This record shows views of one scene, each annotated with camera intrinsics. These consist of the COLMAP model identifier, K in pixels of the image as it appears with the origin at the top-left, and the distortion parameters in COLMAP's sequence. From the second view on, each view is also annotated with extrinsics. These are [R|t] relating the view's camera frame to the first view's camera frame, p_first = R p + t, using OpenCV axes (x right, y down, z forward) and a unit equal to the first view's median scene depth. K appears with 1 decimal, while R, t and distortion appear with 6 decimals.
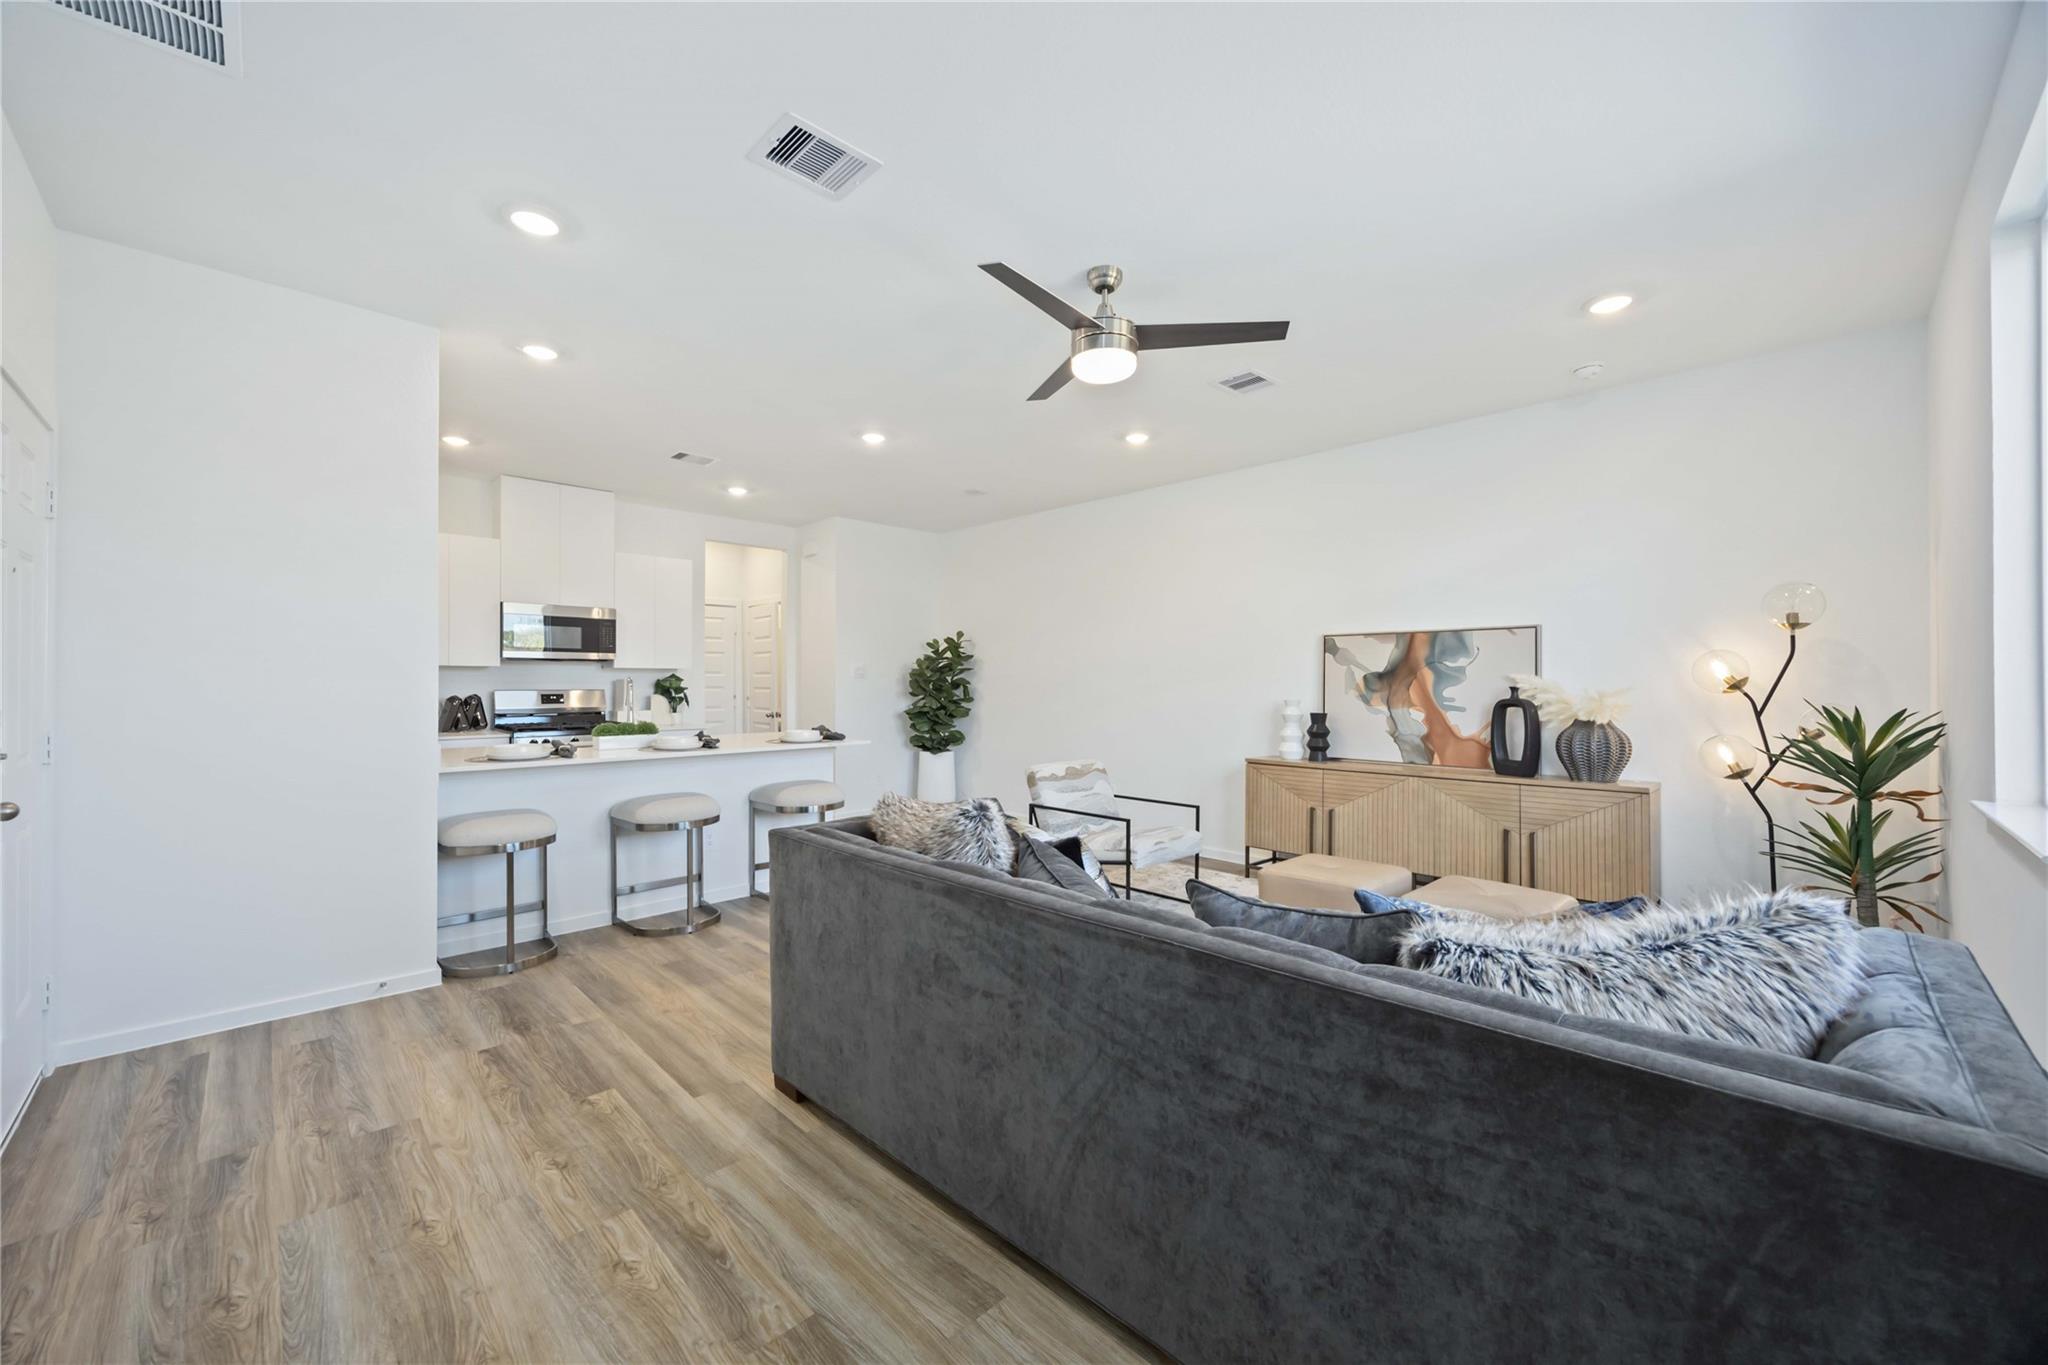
lens RADIAL K [[785.4, 0, 1005.6], [0, 785.4, 685.8], [0, 0, 1]] dist [-0.001905, -0.000248]
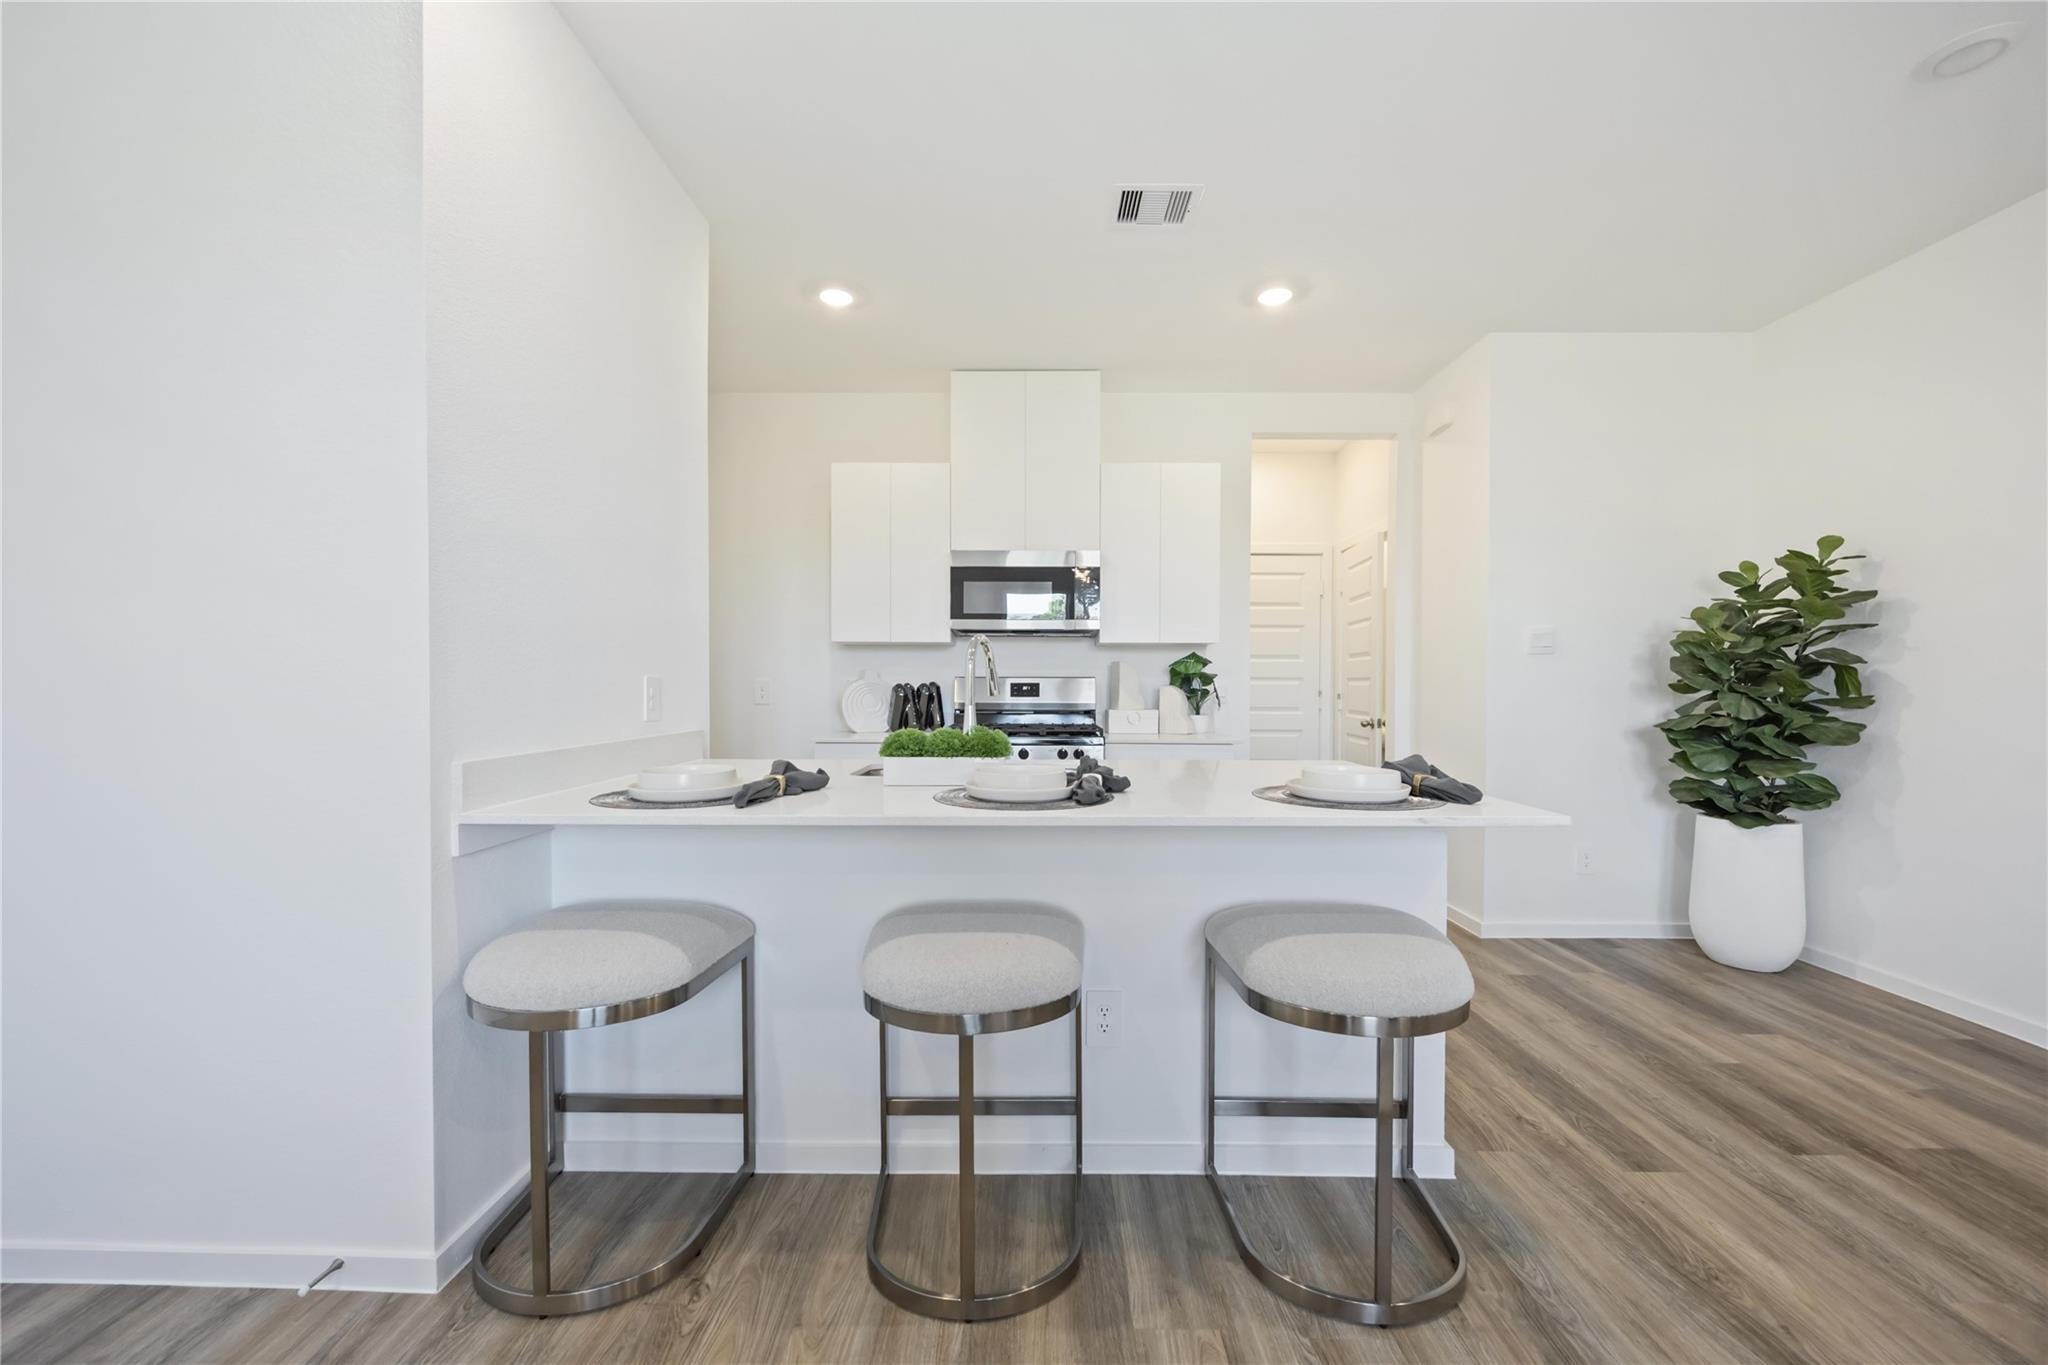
lens RADIAL K [[785.4, 0, 1028.4], [0, 785.4, 704.9], [0, 0, 1]] dist [-0.001905, -0.000248]
pose [[0.719314, 0.016716, -0.694484, -0.113655], [-0.004860, 0.999807, 0.019032, 0.021271], [0.694668, -0.010314, 0.719256, 0.635898]]
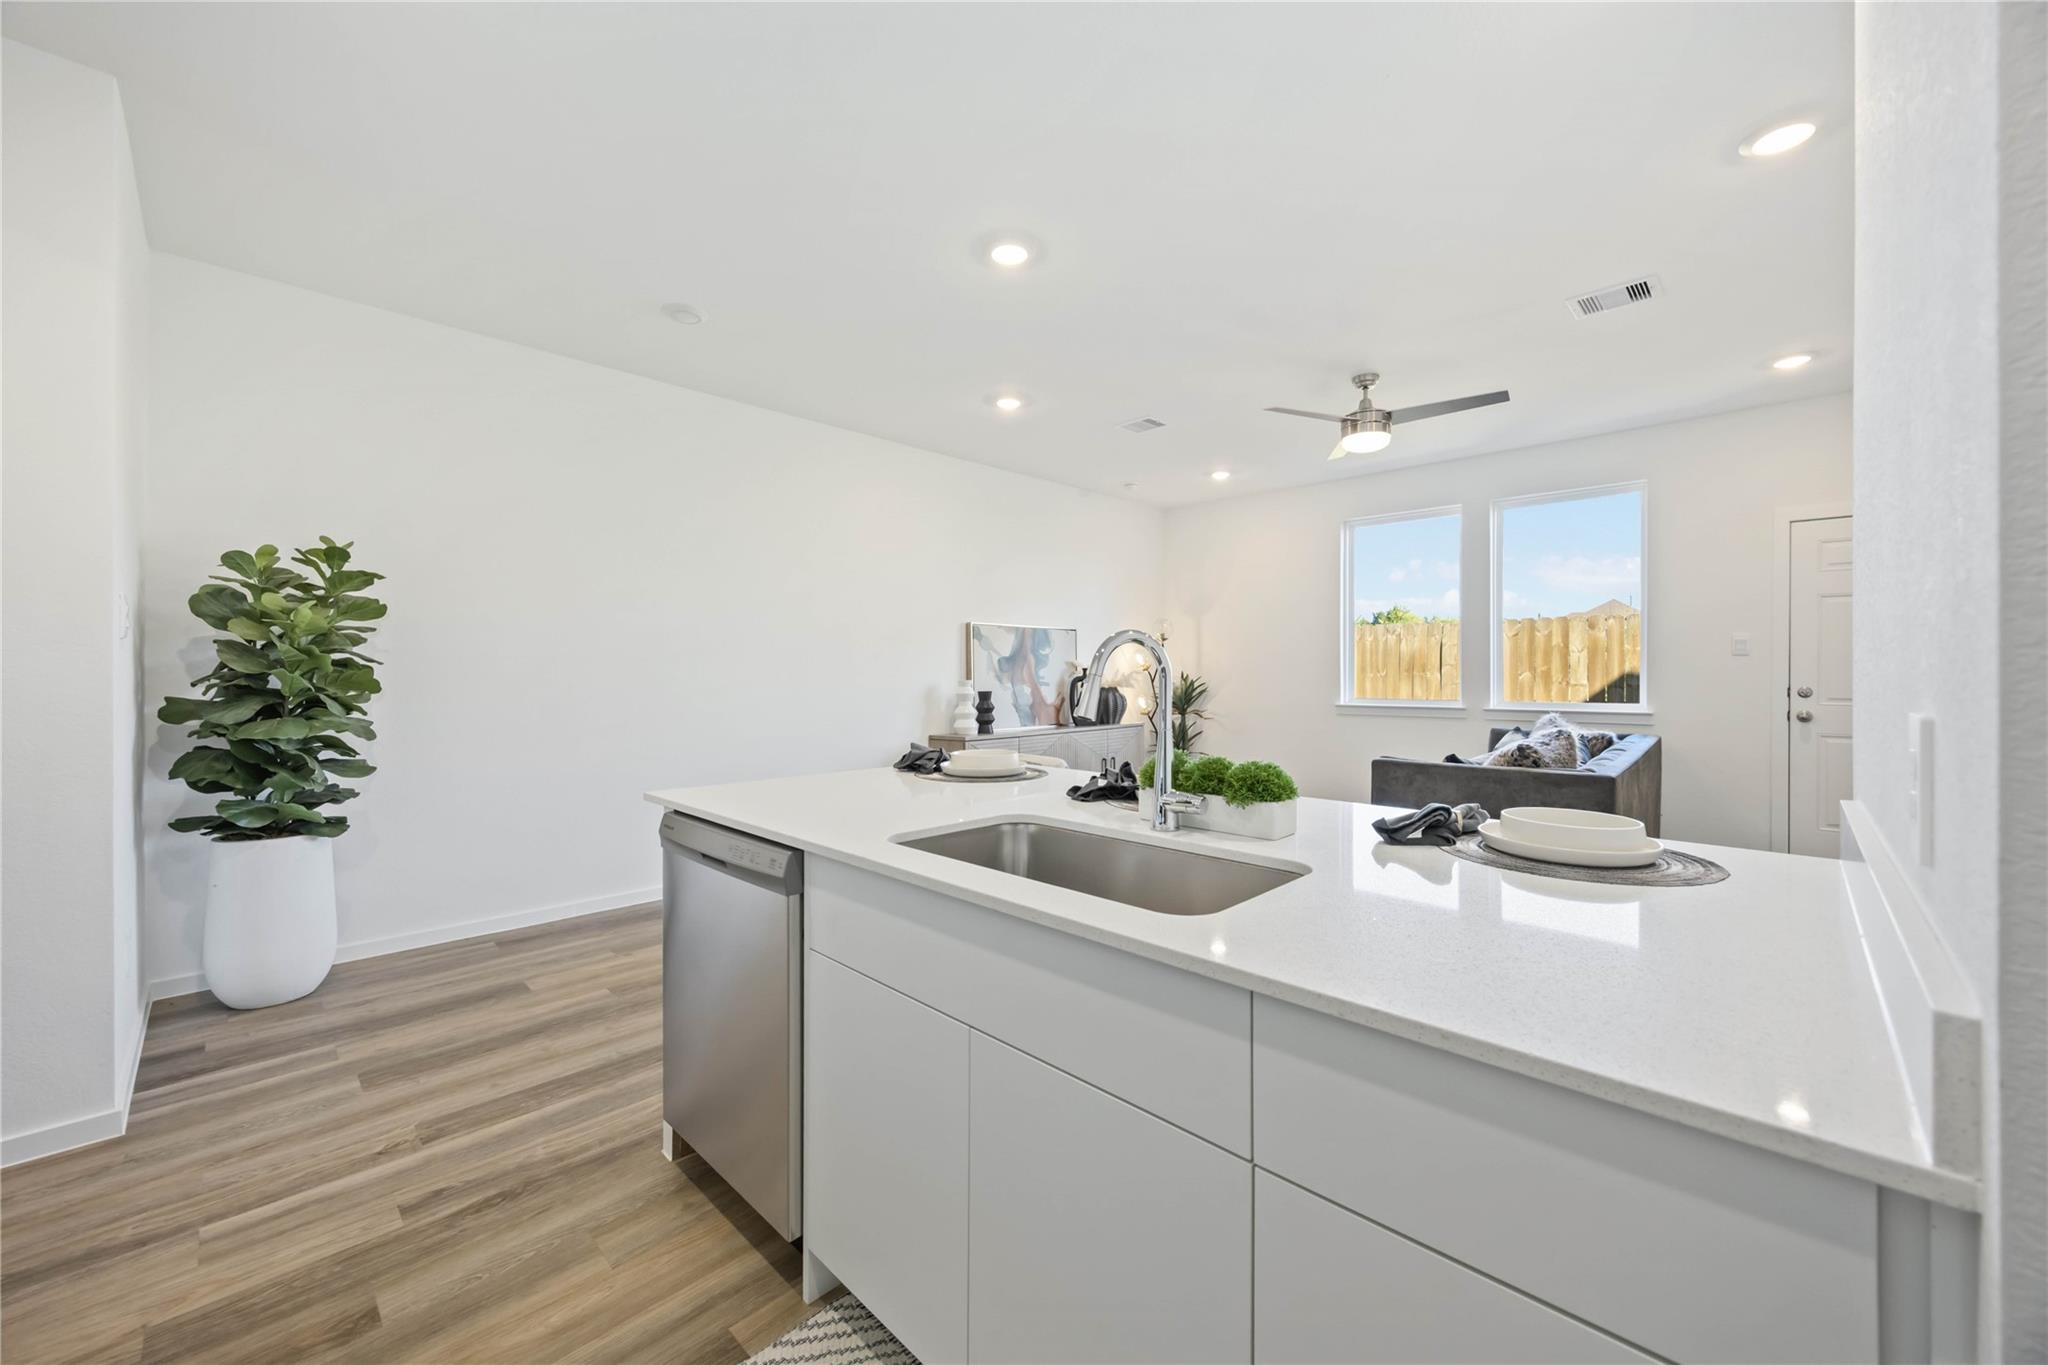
lens RADIAL K [[785.4, 0, 1032.1], [0, 785.4, 677.5], [0, 0, 1]] dist [-0.001905, -0.000248]
pose [[-0.044957, -0.006378, 0.998969, -0.766896], [0.004773, 0.999967, 0.006599, 0.007504], [-0.998978, 0.005064, -0.044925, 0.998494]]
